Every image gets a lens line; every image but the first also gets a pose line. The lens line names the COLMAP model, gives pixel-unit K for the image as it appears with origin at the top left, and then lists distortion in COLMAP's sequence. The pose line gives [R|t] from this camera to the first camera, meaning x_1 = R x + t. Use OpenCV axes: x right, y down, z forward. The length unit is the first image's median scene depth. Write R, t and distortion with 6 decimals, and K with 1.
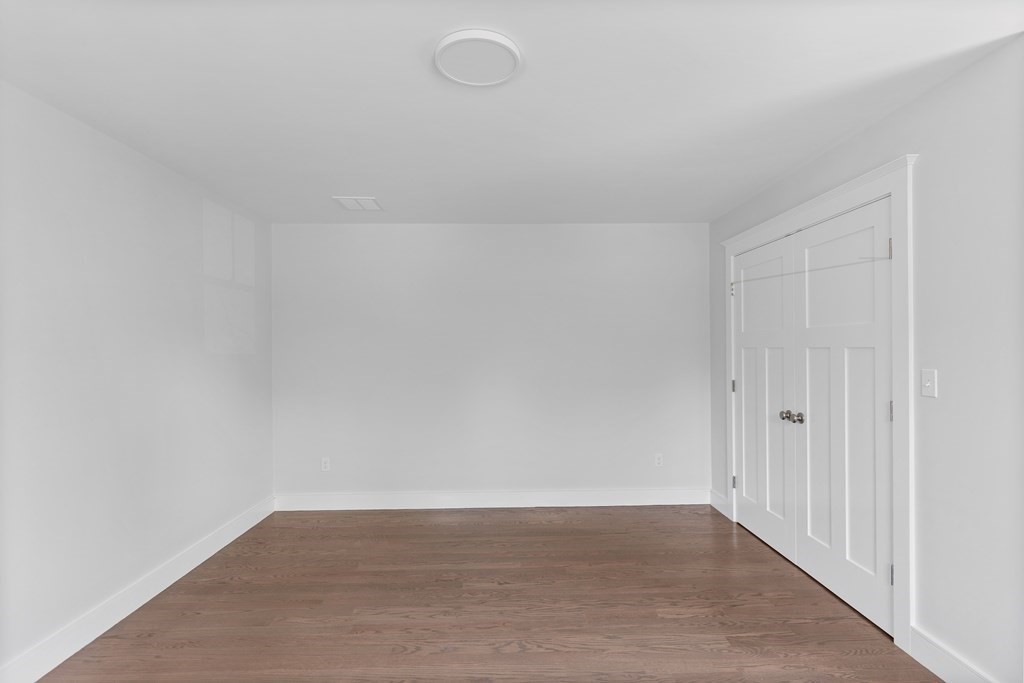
lens RADIAL K [[486.4, 0, 512.0], [0, 486.4, 341.5], [0, 0, 1]] dist [0.000195, -0.000081]
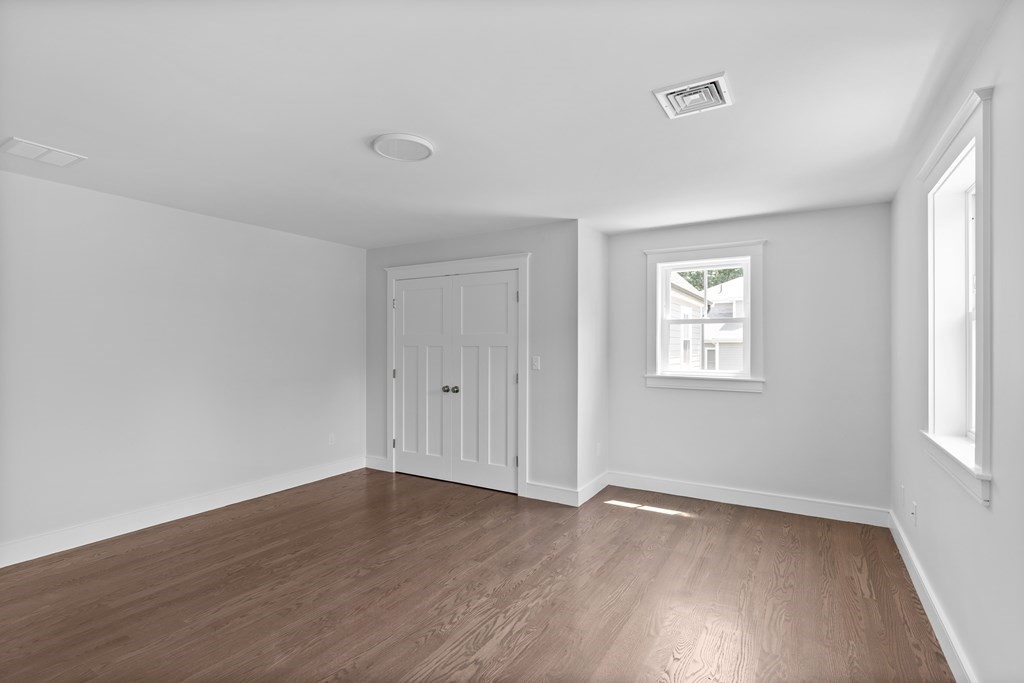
lens RADIAL K [[486.4, 0, 512.0], [0, 486.4, 341.5], [0, 0, 1]] dist [0.000195, -0.000081]
pose [[0.540862, 0.014135, 0.840993, -0.668786], [-0.013784, 0.999873, -0.007940, 0.006373], [-0.840998, -0.007298, 0.540988, -0.036108]]
